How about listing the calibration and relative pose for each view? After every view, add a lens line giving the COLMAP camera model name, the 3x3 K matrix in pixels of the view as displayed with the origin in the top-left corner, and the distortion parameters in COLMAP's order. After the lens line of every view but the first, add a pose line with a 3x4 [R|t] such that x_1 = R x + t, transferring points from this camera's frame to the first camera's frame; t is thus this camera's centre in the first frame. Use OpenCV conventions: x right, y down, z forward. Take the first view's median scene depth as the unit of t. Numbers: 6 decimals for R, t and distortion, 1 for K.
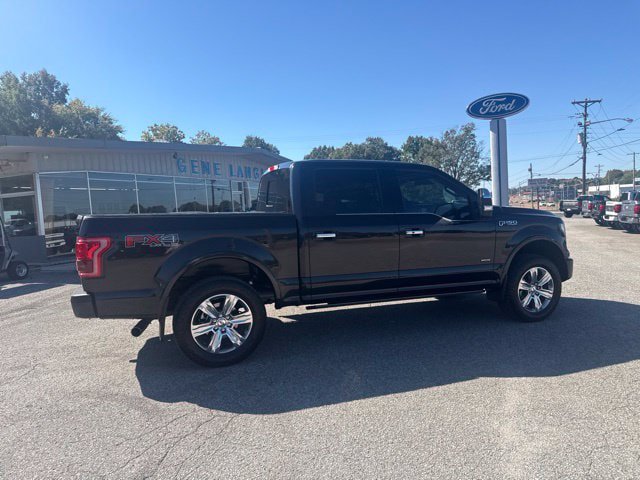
lens RADIAL K [[438.4, 0, 325.1], [0, 438.4, 246.5], [0, 0, 1]] dist [0.076139, -0.104919]
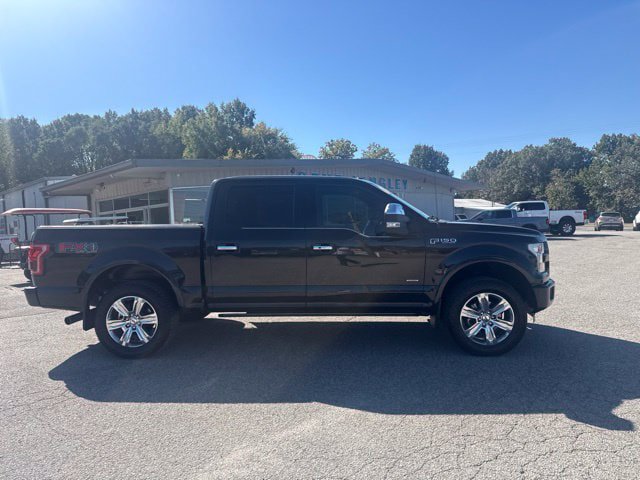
lens RADIAL K [[439.0, 0, 323.8], [0, 439.0, 240.2], [0, 0, 1]] dist [0.099751, -0.144870]
pose [[0.927471, 0.026546, -0.372952, 0.100666], [-0.039293, 0.998873, -0.026616, -0.004042], [0.371825, 0.039340, 0.927469, 0.014977]]
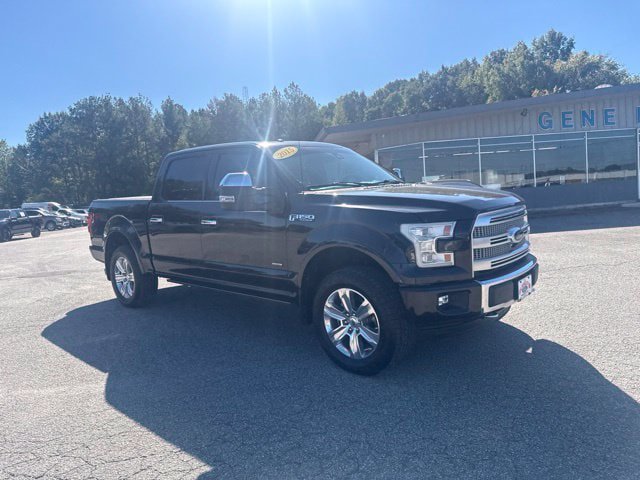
lens RADIAL K [[442.5, 0, 326.7], [0, 442.5, 236.9], [0, 0, 1]] dist [0.054102, -0.068419]
pose [[0.482300, 0.098274, -0.870476, 0.202485], [-0.031203, 0.994984, 0.095042, -0.017381], [0.875450, -0.018677, 0.482948, 0.133704]]
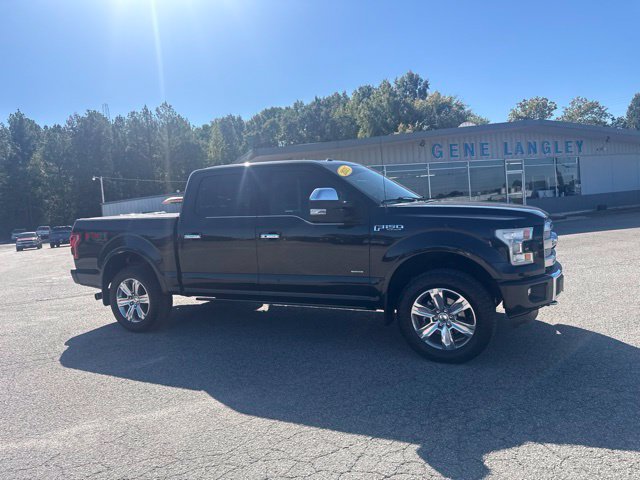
lens RADIAL K [[439.0, 0, 323.8], [0, 439.0, 240.2], [0, 0, 1]] dist [0.099751, -0.144870]
pose [[0.701763, 0.045436, -0.710960, 0.171290], [-0.022202, 0.998874, 0.041922, -0.011663], [0.712065, -0.013634, 0.701981, 0.071185]]
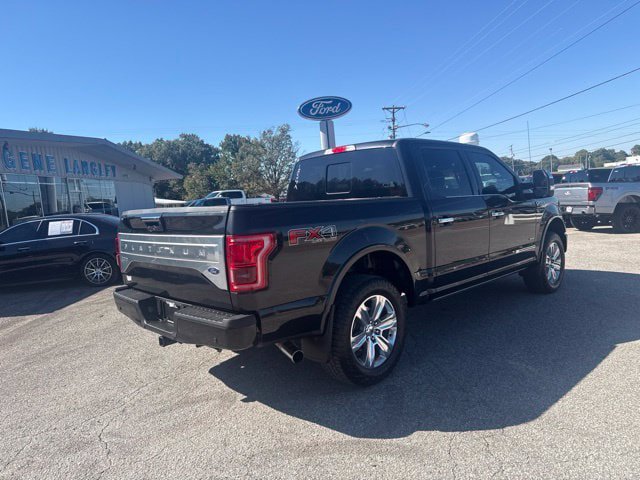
lens RADIAL K [[439.0, 0, 323.8], [0, 439.0, 240.2], [0, 0, 1]] dist [0.099751, -0.144870]
pose [[0.917726, -0.066302, 0.391642, -0.096651], [0.071005, 0.997473, 0.002480, -0.000731], [-0.390816, 0.025533, 0.920114, 0.040895]]
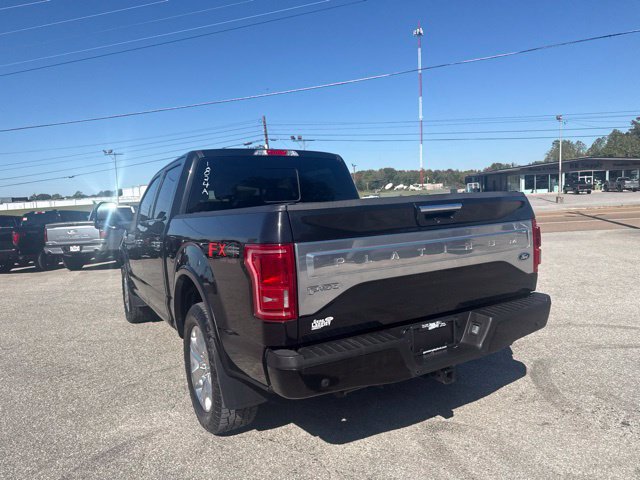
lens RADIAL K [[439.0, 0, 323.8], [0, 439.0, 240.2], [0, 0, 1]] dist [0.099751, -0.144870]
pose [[-0.145629, -0.035646, 0.988697, -0.173535], [0.150913, 0.986855, 0.057808, -0.011227], [-0.977762, 0.157625, -0.138335, 0.202146]]
